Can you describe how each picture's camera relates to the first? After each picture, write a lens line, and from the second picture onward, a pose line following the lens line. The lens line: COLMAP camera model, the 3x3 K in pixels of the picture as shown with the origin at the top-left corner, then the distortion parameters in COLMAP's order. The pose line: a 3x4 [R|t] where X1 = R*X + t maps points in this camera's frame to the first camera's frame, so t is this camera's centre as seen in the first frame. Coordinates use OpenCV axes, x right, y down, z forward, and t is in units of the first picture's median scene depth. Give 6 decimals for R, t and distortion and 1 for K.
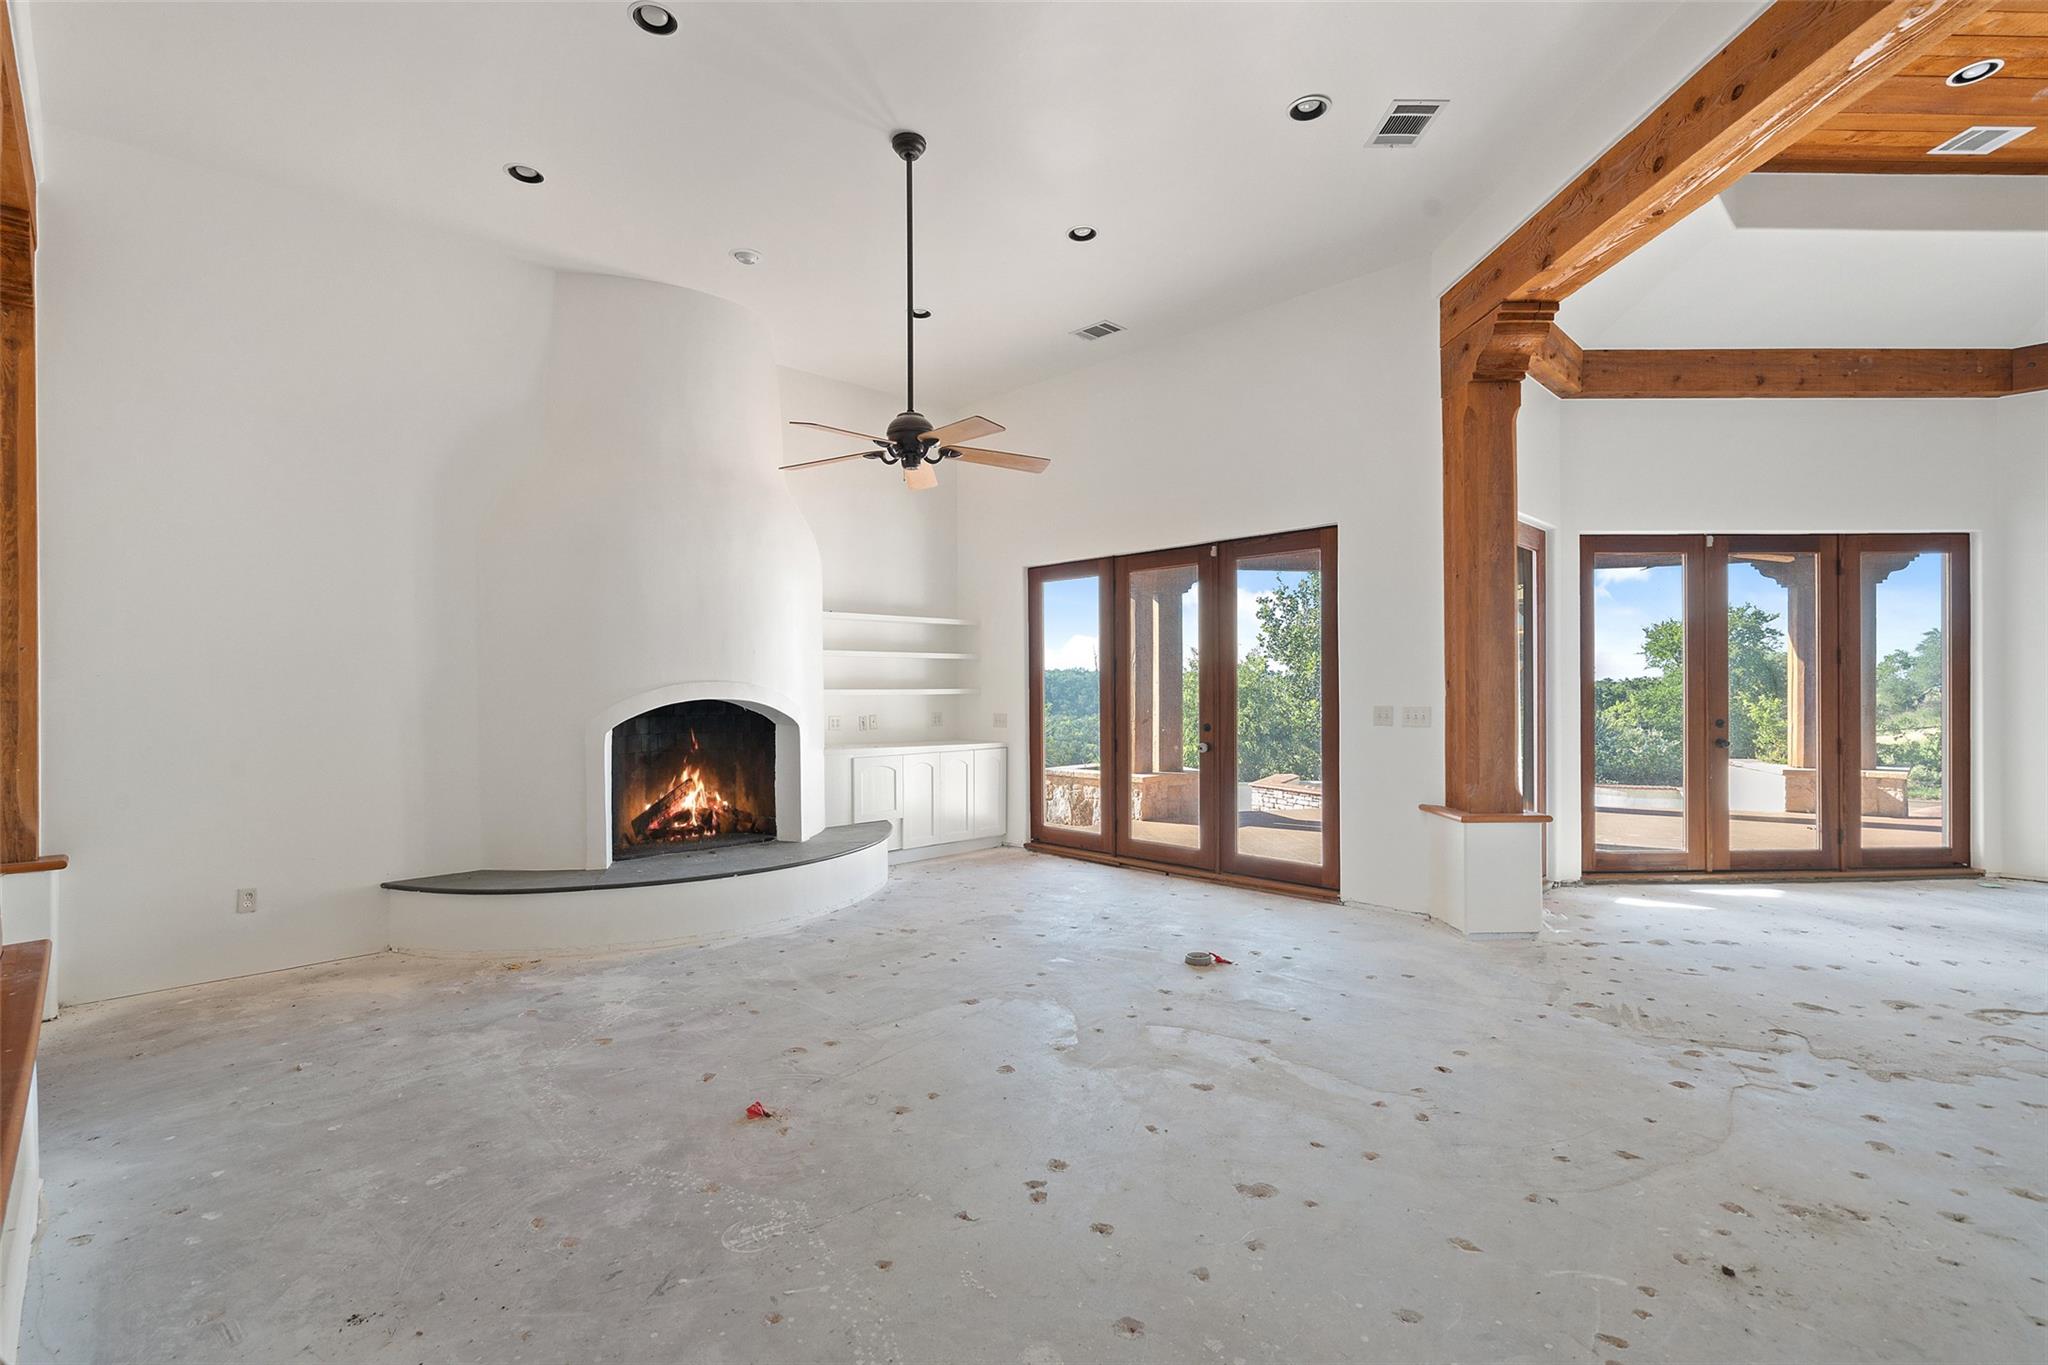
lens RADIAL K [[929.9, 0, 1031.2], [0, 929.9, 698.5], [0, 0, 1]] dist [-0.001661, 0.001448]
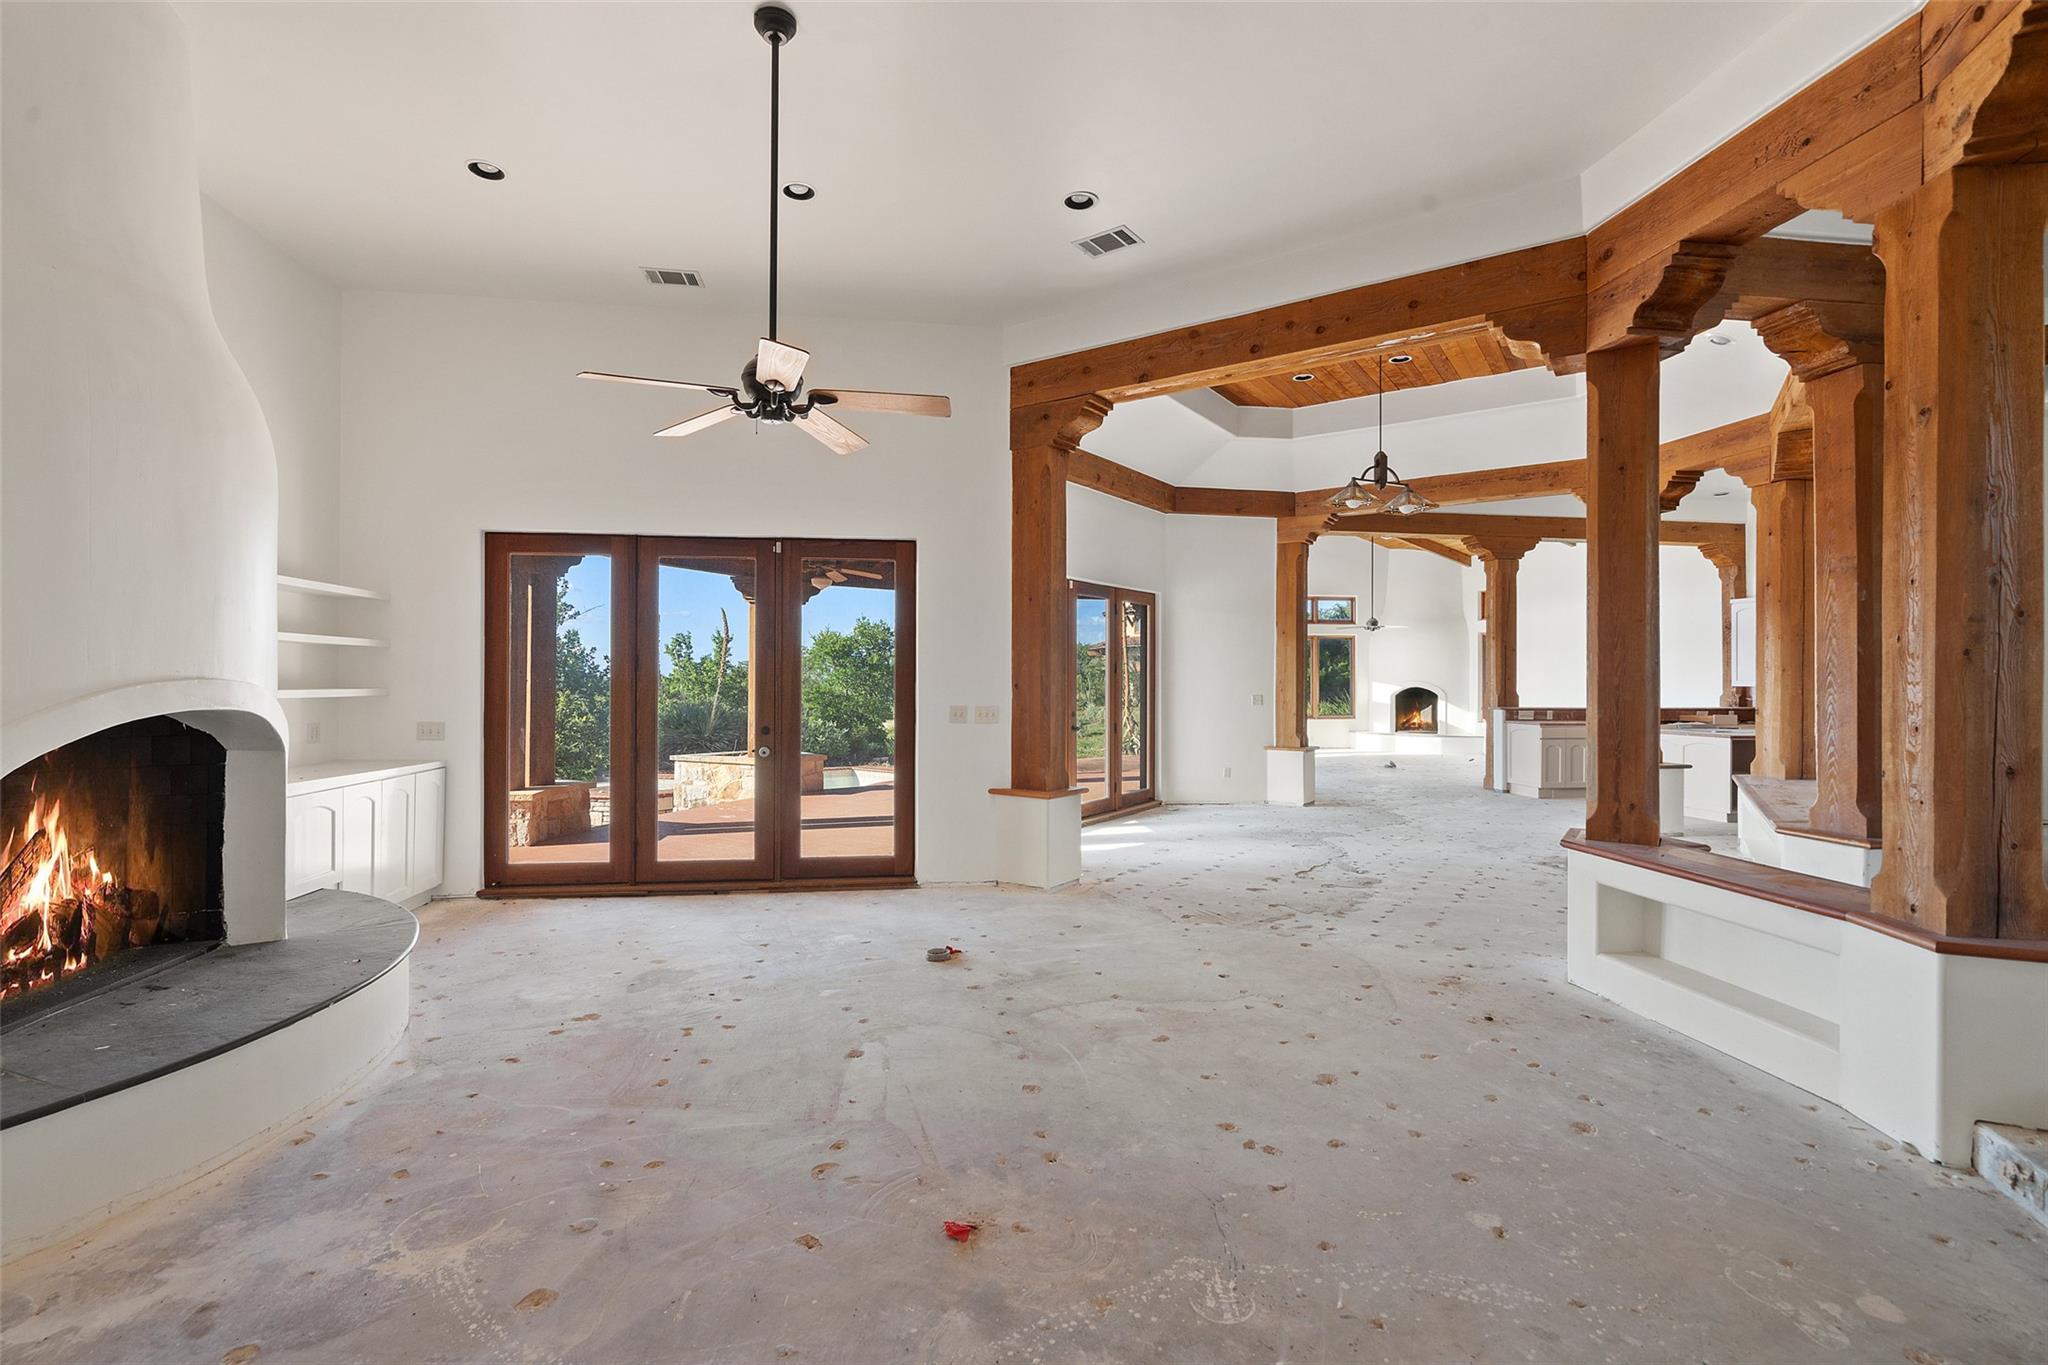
lens RADIAL K [[924.4, 0, 1024.0], [0, 924.4, 682.5], [0, 0, 1]] dist [-0.001483, 0.000970]
pose [[0.589221, 0.007601, 0.807936, -0.490713], [0.003168, 0.999926, -0.011718, -0.006771], [-0.807966, 0.009464, 0.589154, 0.265720]]
